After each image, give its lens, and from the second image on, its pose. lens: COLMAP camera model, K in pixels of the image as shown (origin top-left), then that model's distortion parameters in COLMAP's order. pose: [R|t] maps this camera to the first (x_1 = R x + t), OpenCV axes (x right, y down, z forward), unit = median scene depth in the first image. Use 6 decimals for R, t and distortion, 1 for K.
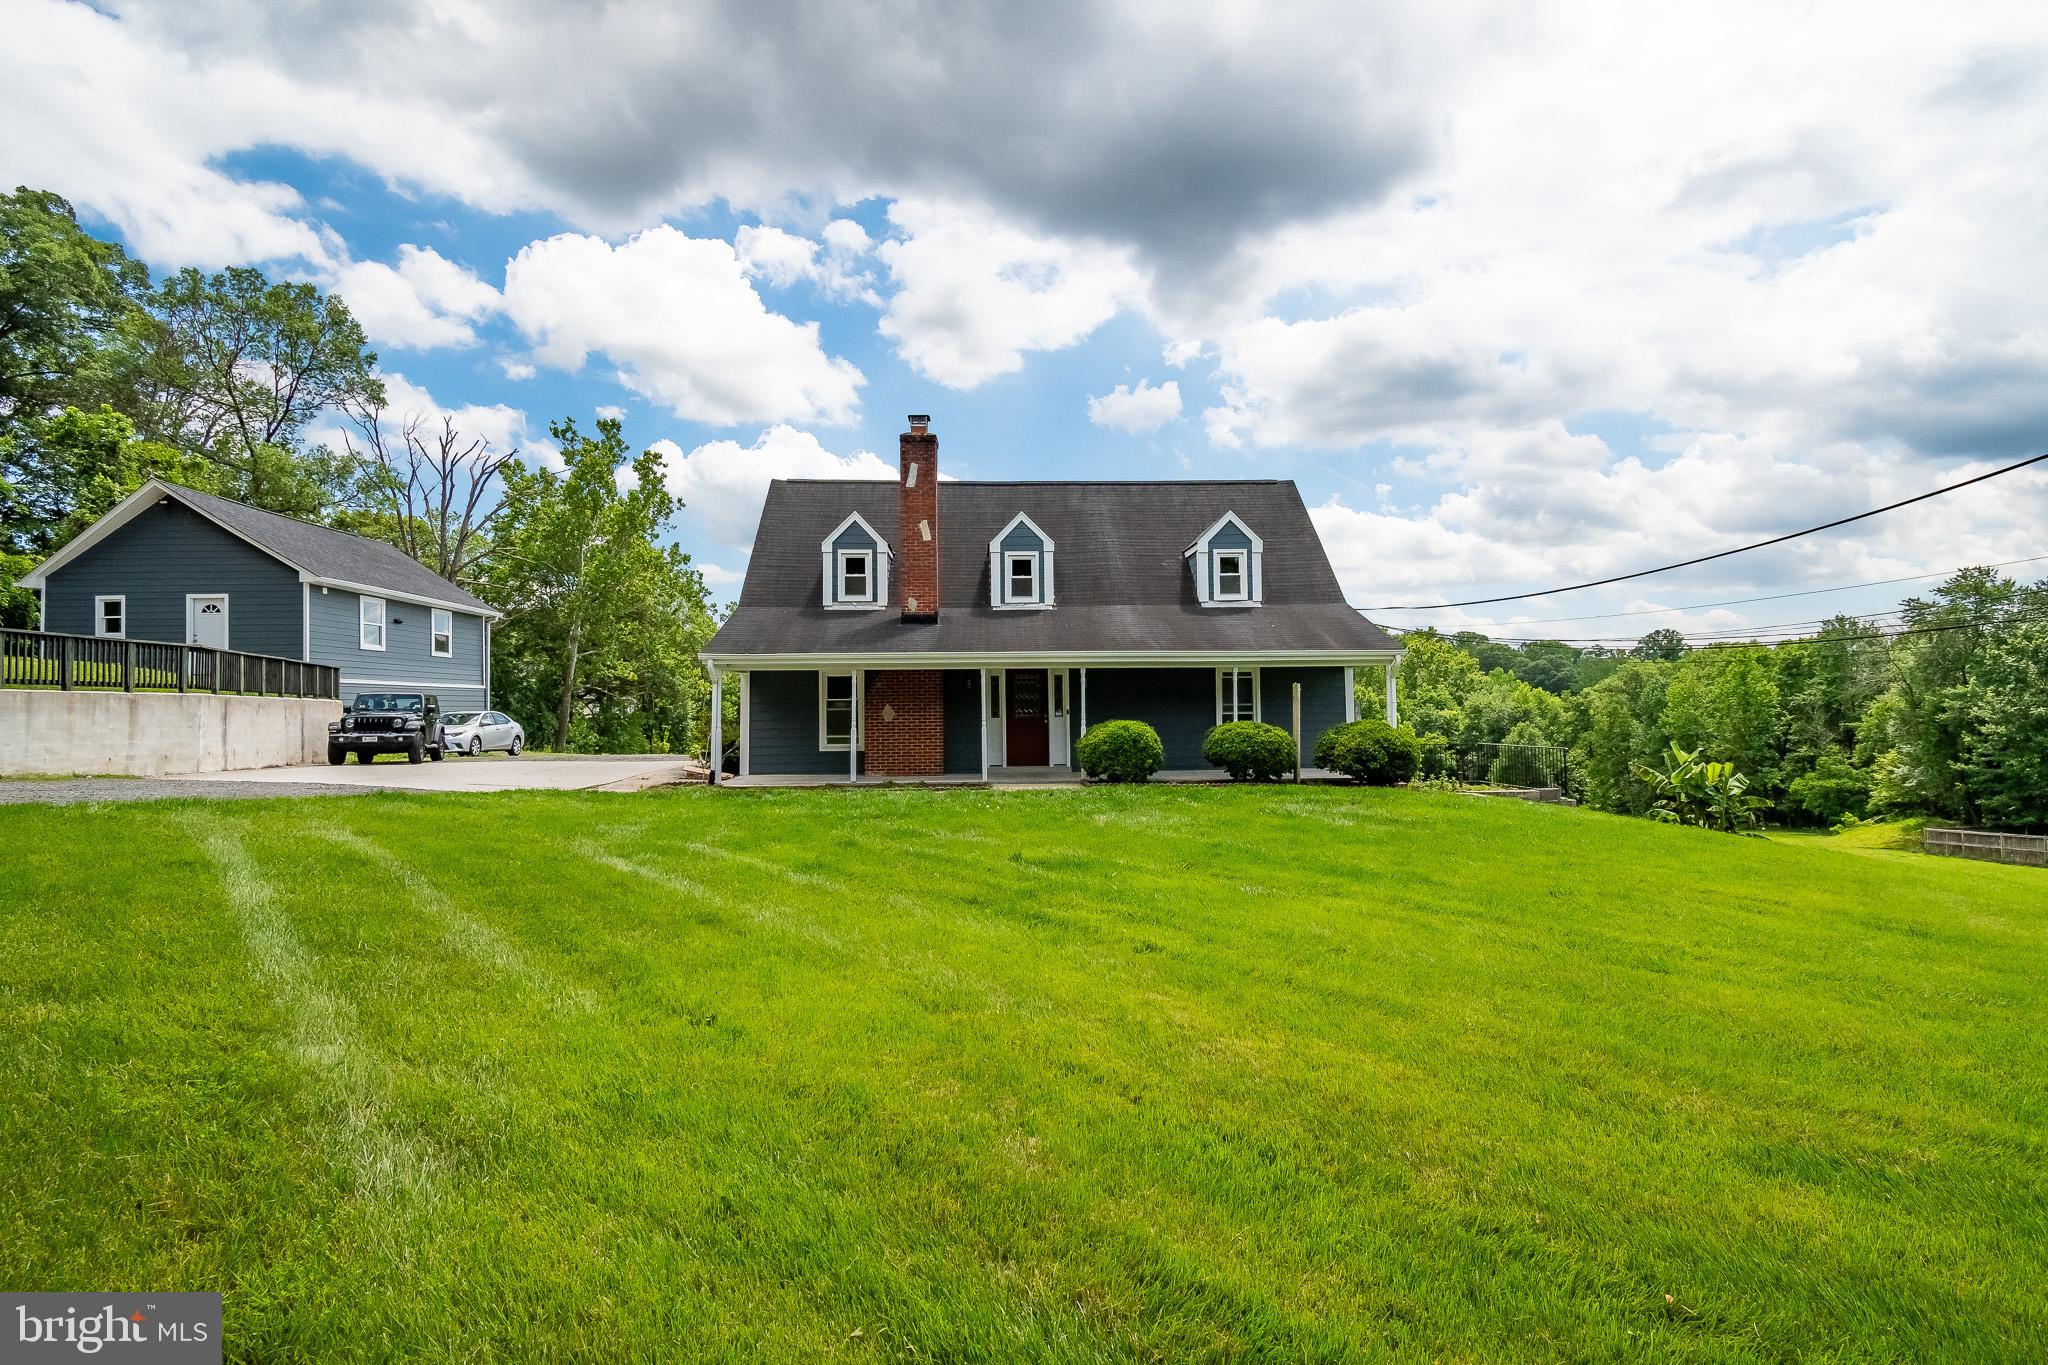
lens RADIAL K [[981.7, 0, 1021.6], [0, 981.7, 683.4], [0, 0, 1]] dist [0.012670, -0.024211]
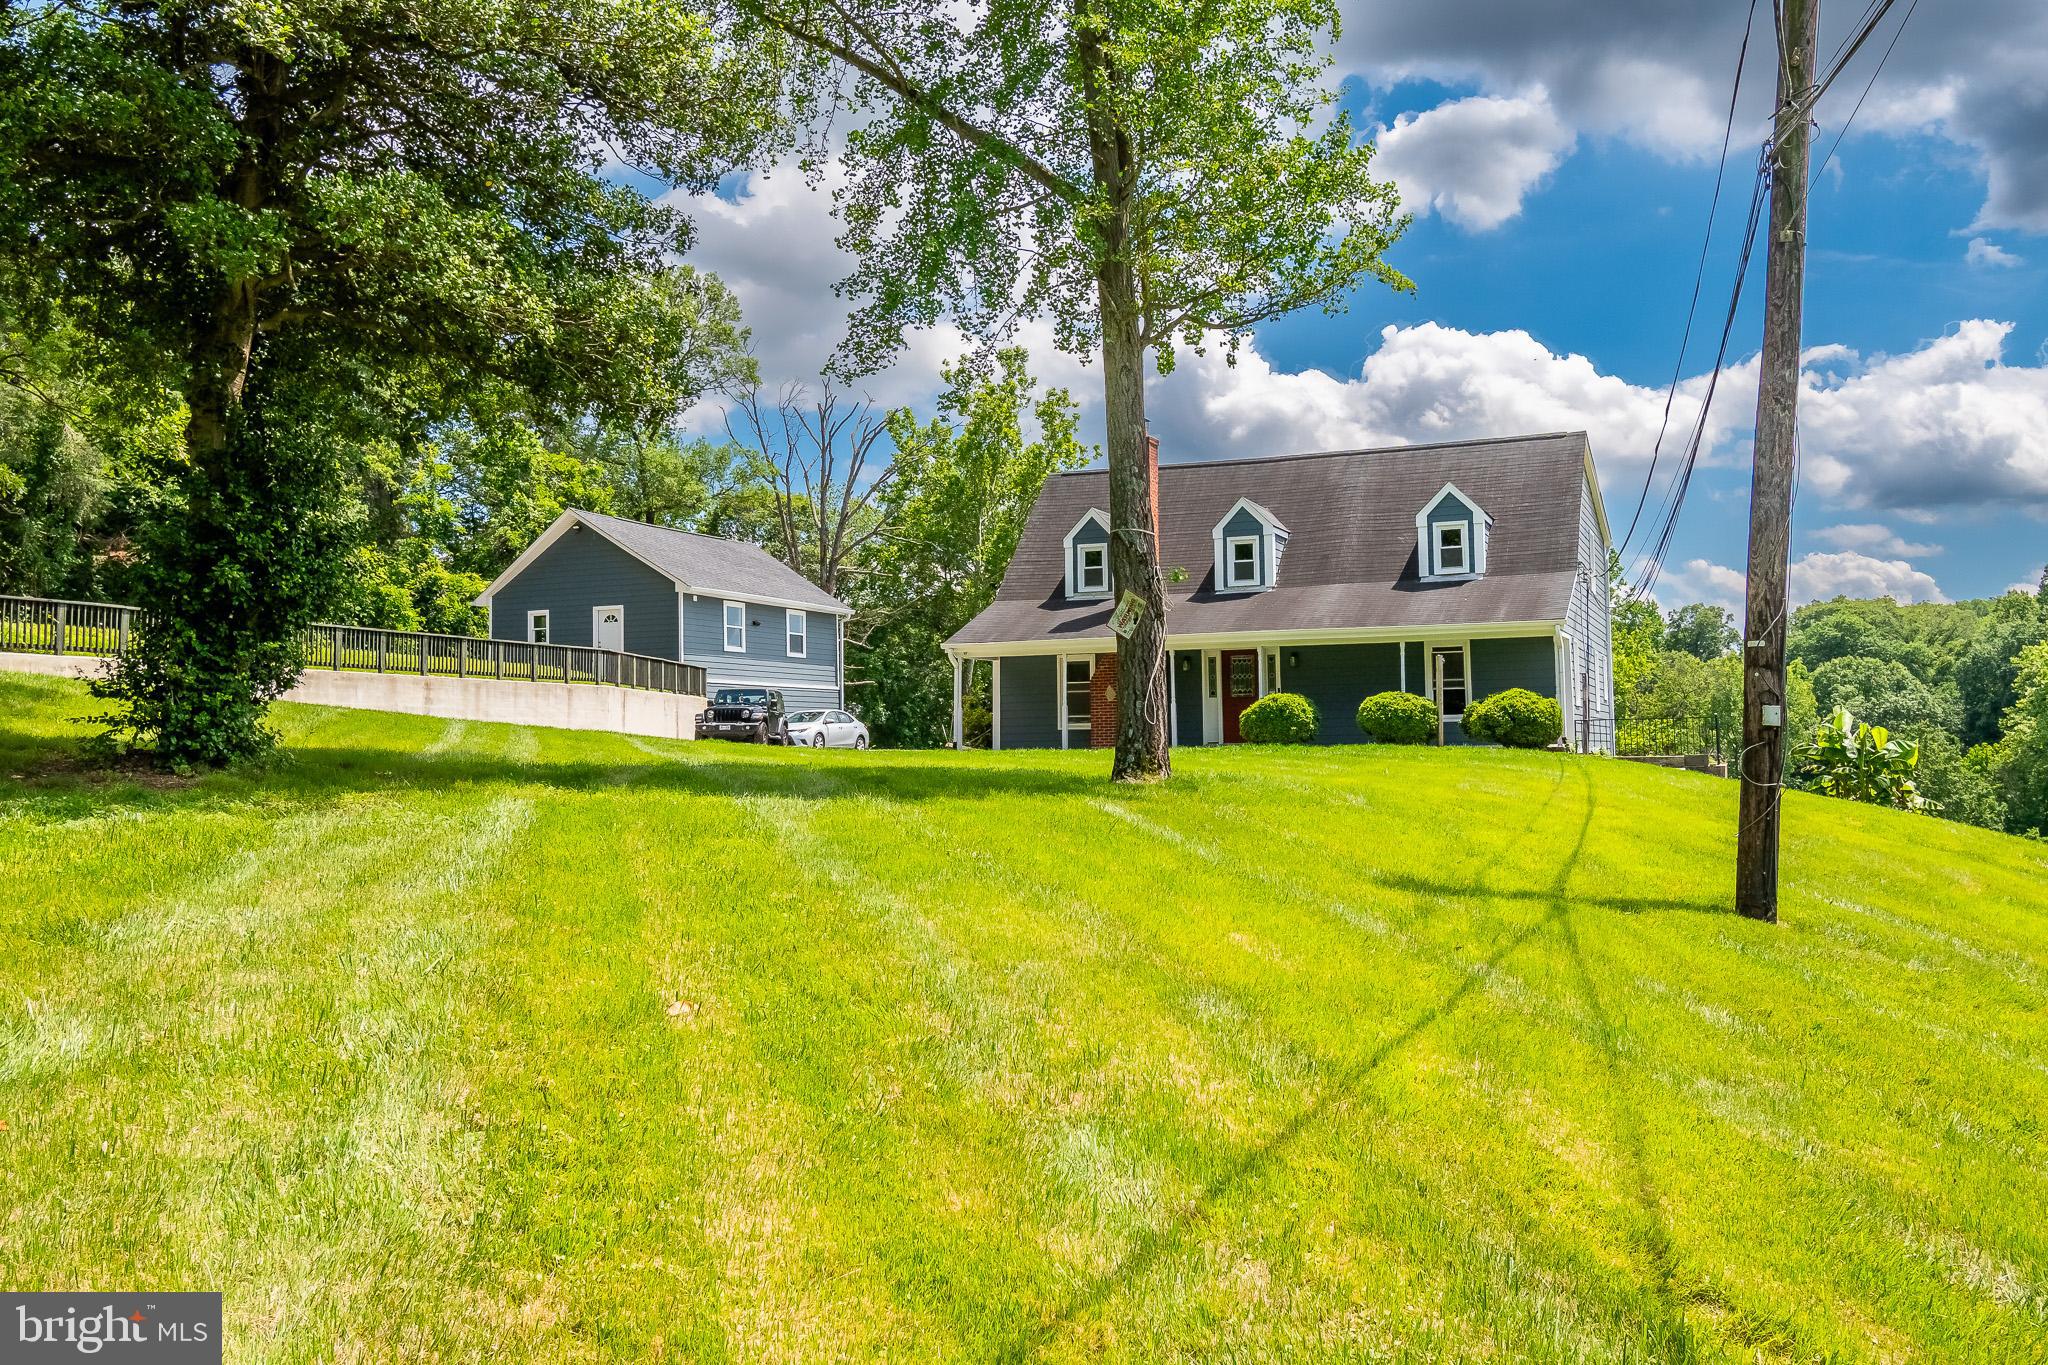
lens RADIAL K [[1739.8, 0, 1017.8], [0, 1739.8, 619.3], [0, 0, 1]] dist [0.008275, 0.001075]
pose [[0.899269, -0.036141, -0.435901, 0.580280], [0.015623, 0.998599, -0.050564, 0.041037], [0.437117, 0.038661, 0.898573, -0.740490]]
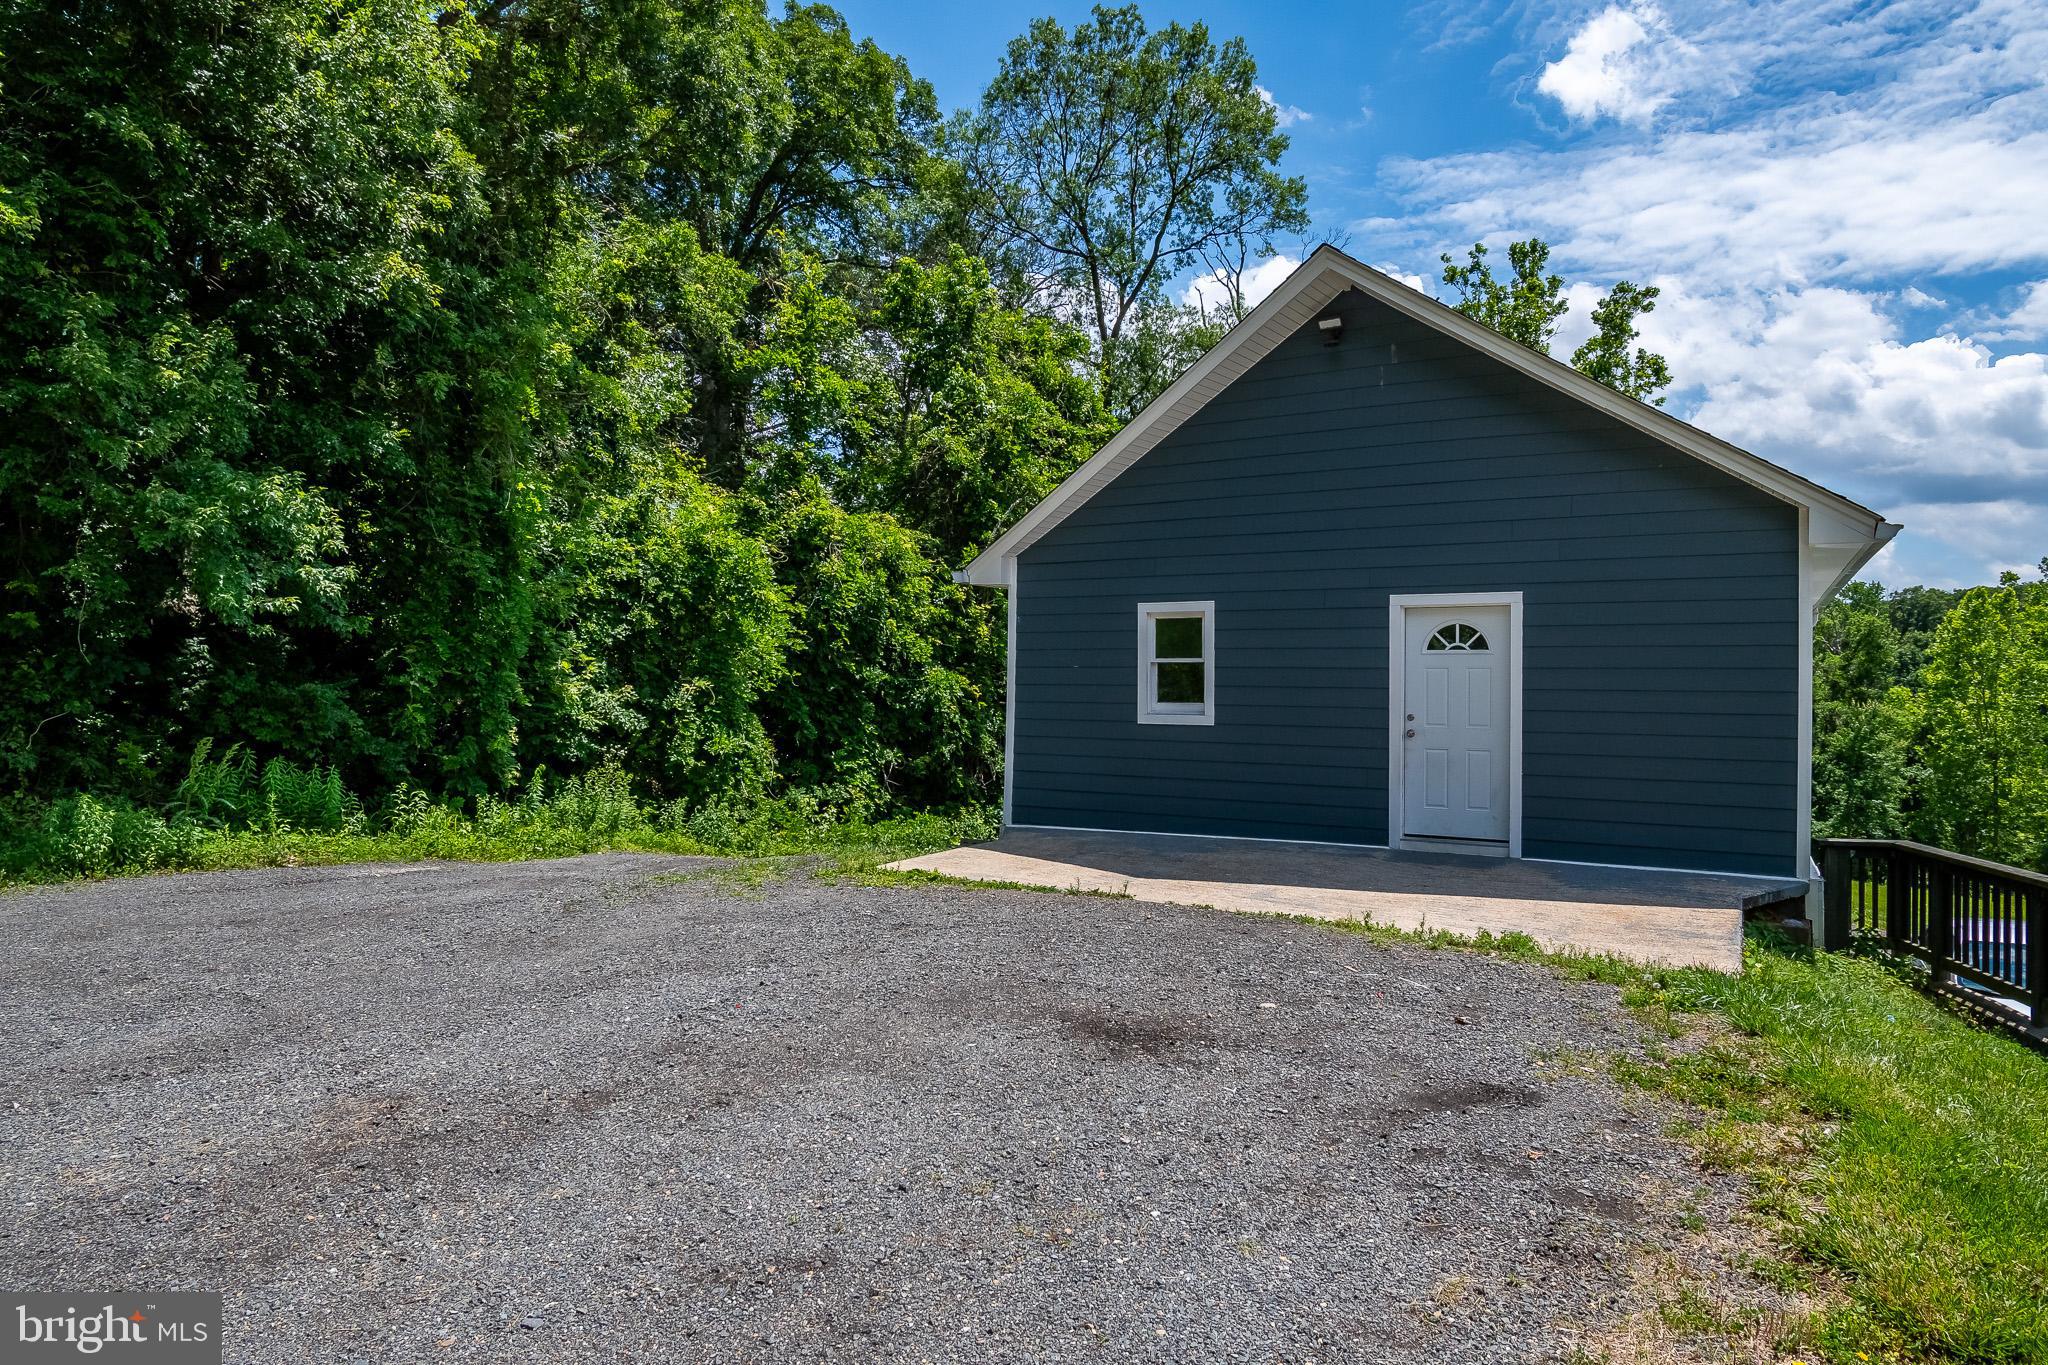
lens RADIAL K [[1232.6, 0, 1064.1], [0, 1232.6, 678.6], [0, 0, 1]] dist [-0.002219, -0.000513]
pose [[0.858593, 0.016291, -0.512399, -0.902351], [-0.003428, 0.999655, 0.026038, -0.090325], [0.512647, -0.020600, 0.858352, 0.714559]]
